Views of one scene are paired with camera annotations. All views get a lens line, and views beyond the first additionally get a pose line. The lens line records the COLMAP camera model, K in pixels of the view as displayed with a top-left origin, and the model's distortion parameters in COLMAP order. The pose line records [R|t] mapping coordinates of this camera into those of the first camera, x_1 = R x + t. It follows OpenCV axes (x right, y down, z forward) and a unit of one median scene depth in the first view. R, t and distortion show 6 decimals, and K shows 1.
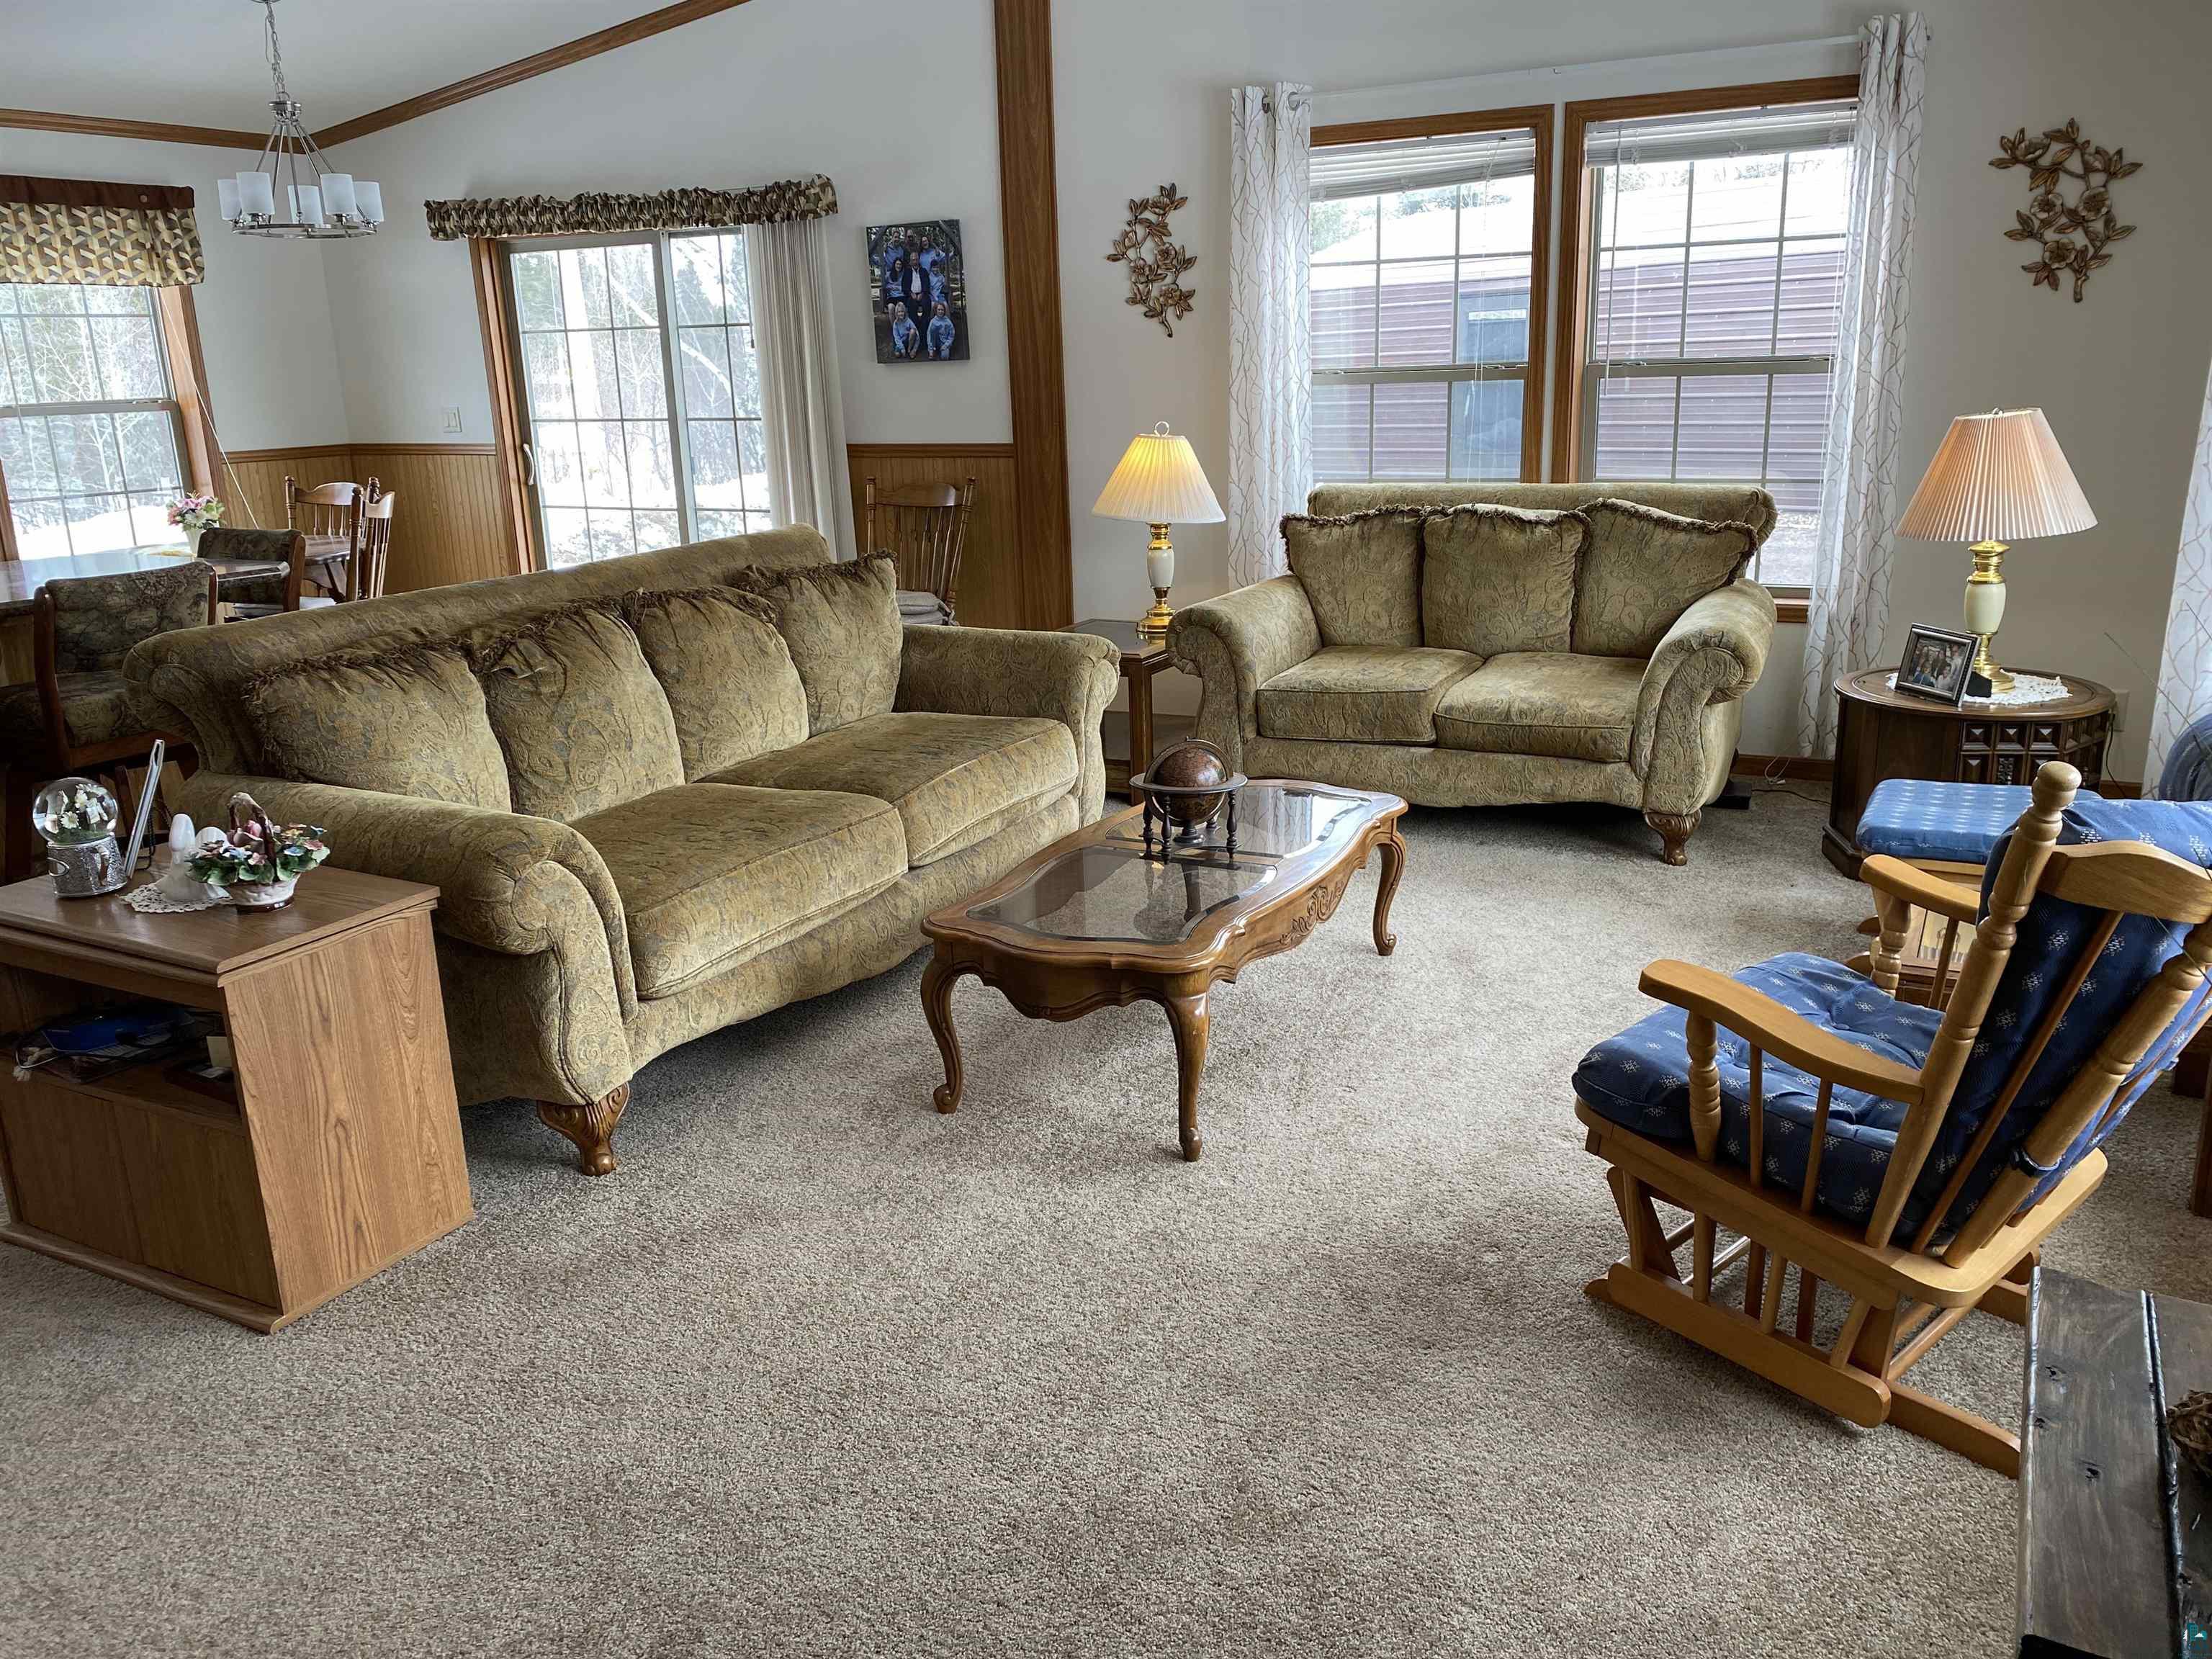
lens RADIAL K [[1653.5, 0, 1106.7], [0, 1653.5, 806.0], [0, 0, 1]] dist [0.043241, -0.044335]
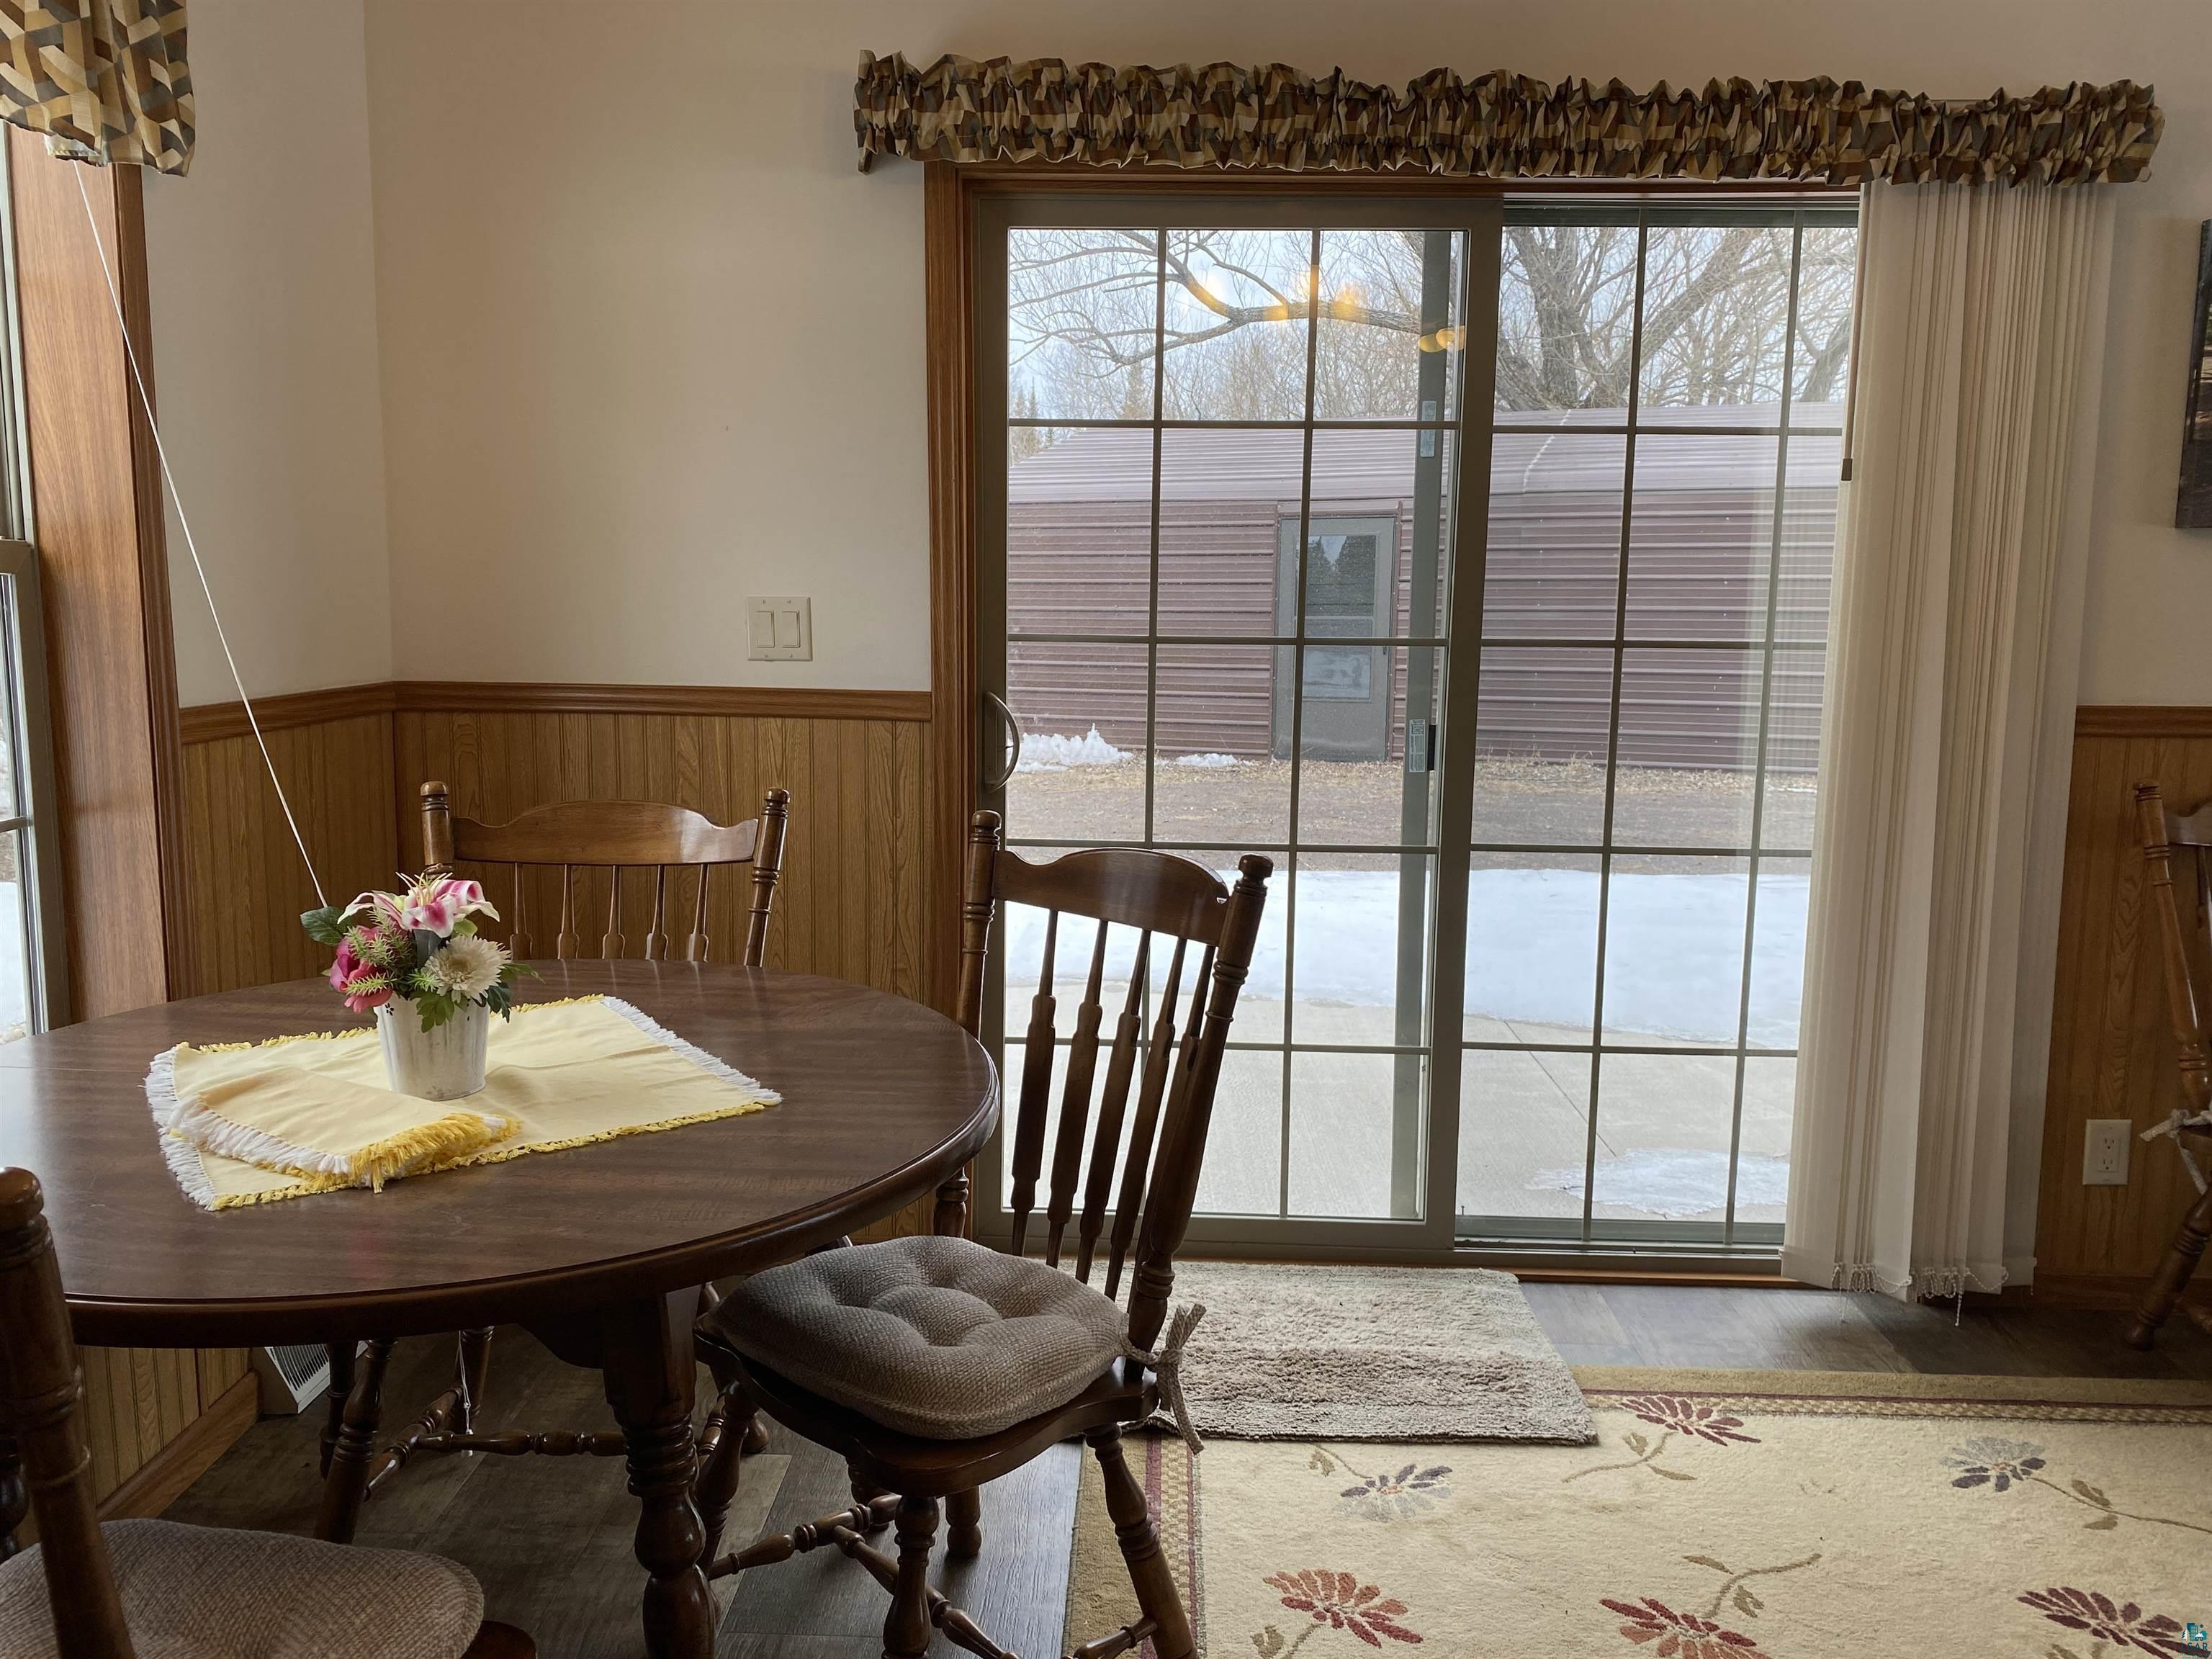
lens RADIAL K [[1759.4, 0, 1104.9], [0, 1759.4, 836.3], [0, 0, 1]] dist [0.001572, 0.004151]
pose [[0.902907, -0.015611, 0.429553, -0.778396], [0.078658, 0.988466, -0.129414, -0.197600], [-0.422579, 0.150637, 0.893720, 0.954403]]
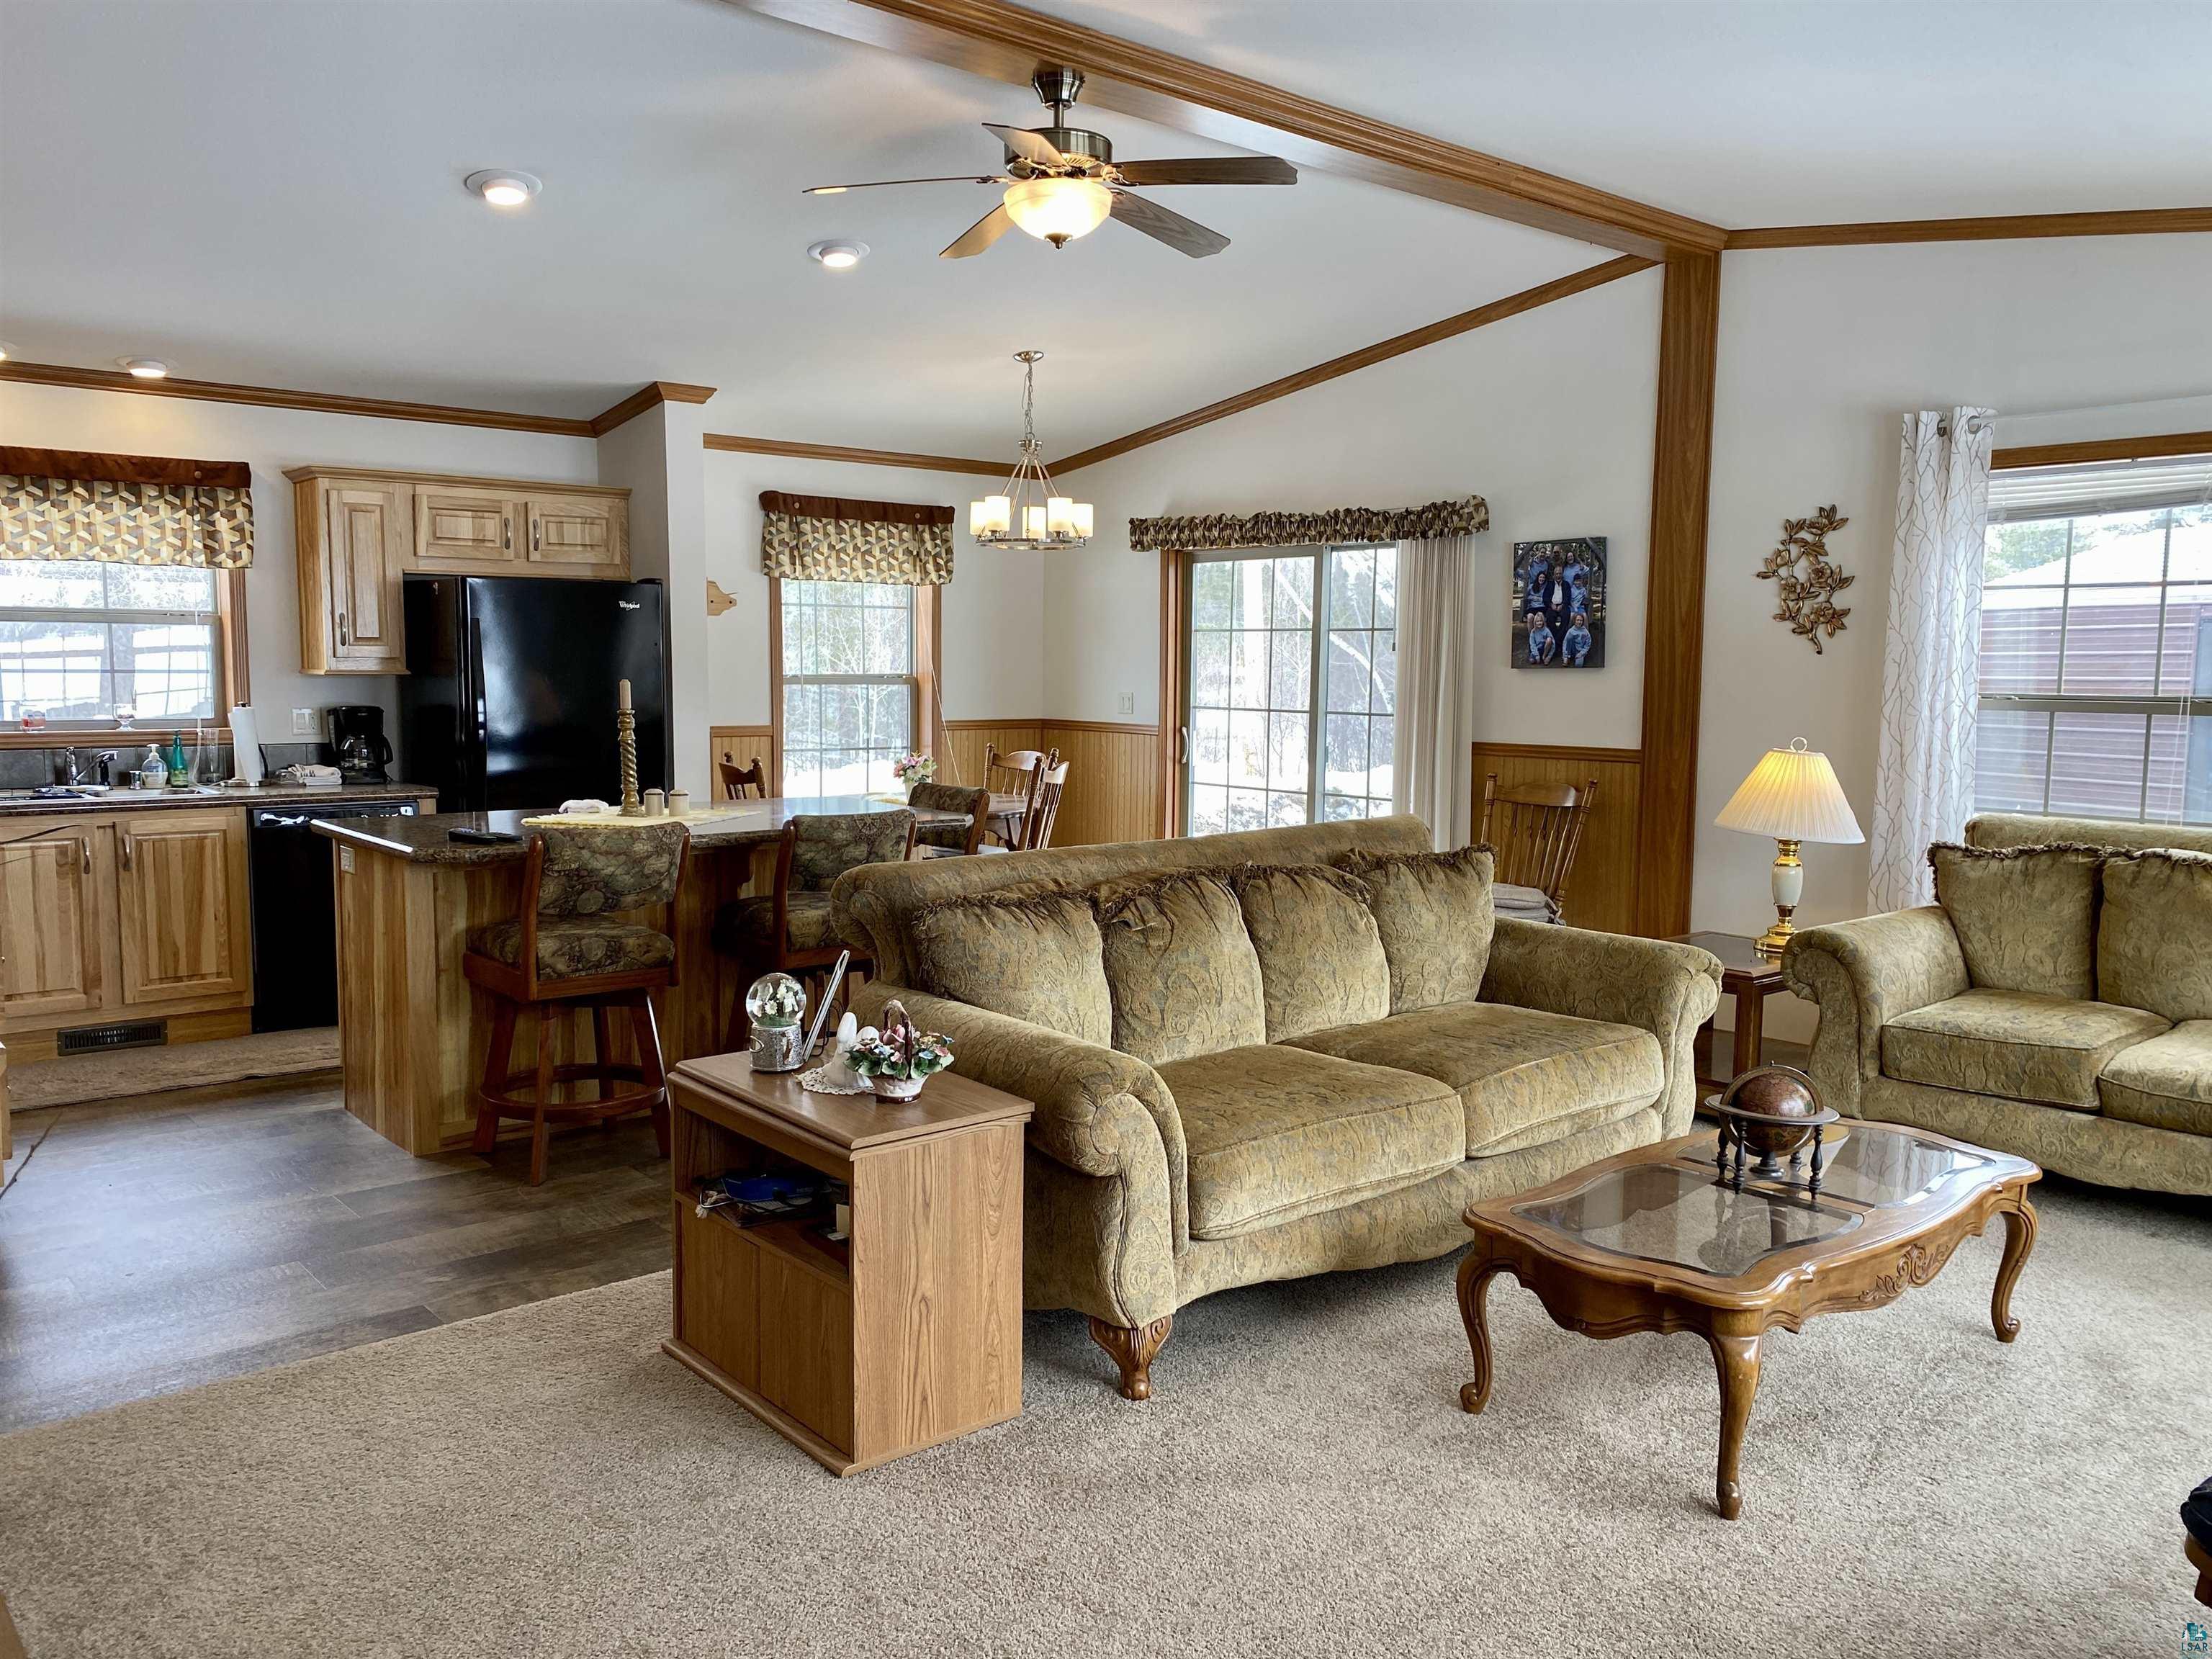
lens RADIAL K [[1653.5, 0, 1106.7], [0, 1653.5, 806.0], [0, 0, 1]] dist [0.043241, -0.044335]
pose [[0.924349, 0.072754, -0.374548, 0.032214], [-0.136094, 0.979950, -0.145519, 0.004302], [0.356452, 0.185484, 0.915717, -0.033766]]
